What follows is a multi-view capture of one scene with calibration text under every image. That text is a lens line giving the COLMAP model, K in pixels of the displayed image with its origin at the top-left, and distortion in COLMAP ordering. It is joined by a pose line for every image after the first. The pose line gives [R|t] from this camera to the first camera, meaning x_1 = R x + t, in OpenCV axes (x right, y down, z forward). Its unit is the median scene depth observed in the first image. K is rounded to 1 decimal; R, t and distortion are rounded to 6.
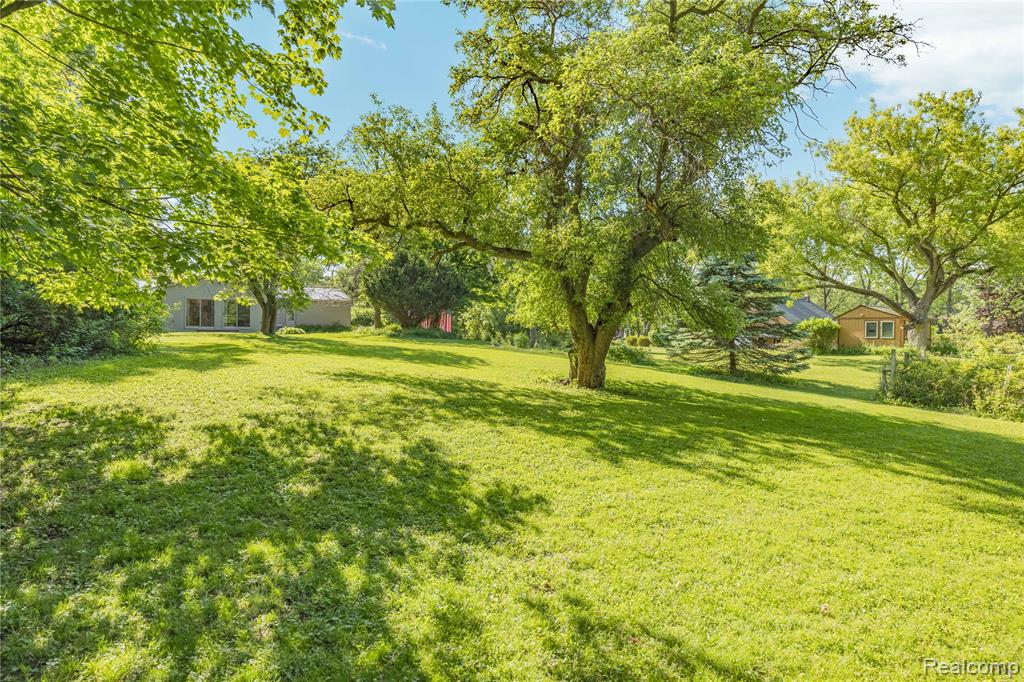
lens RADIAL K [[557.2, 0, 509.7], [0, 557.2, 335.2], [0, 0, 1]] dist [0.004927, -0.004123]
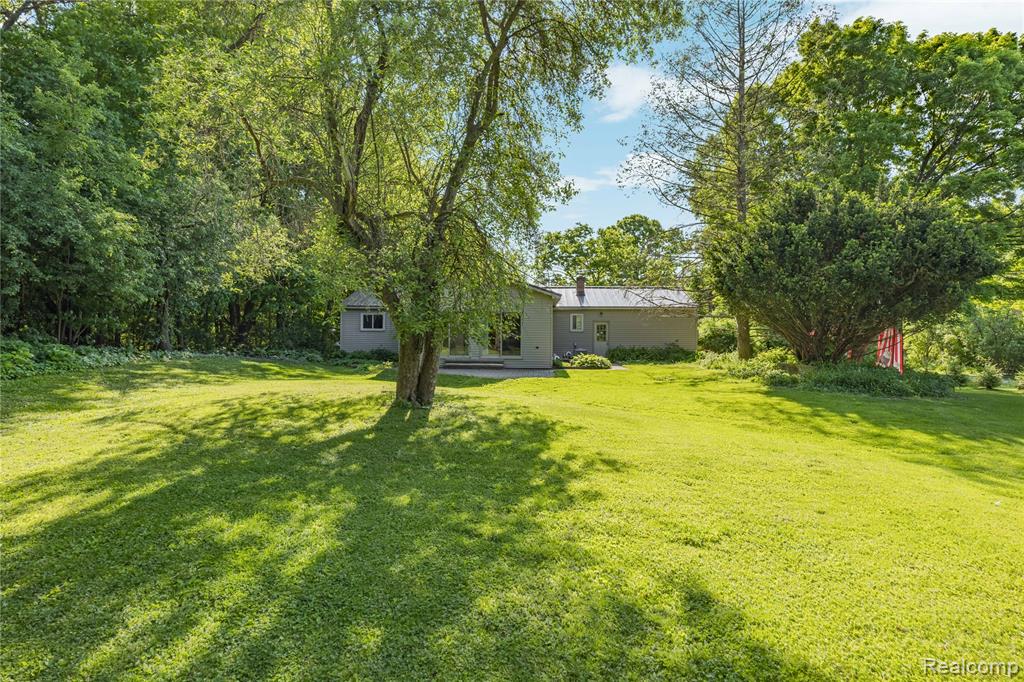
lens RADIAL K [[557.2, 0, 508.8], [0, 557.2, 333.9], [0, 0, 1]] dist [0.004927, -0.004123]
pose [[0.799925, -0.002781, -0.600094, -0.105493], [-0.011168, 0.999747, -0.019520, -0.023387], [0.599996, 0.022317, 0.799691, 0.476403]]
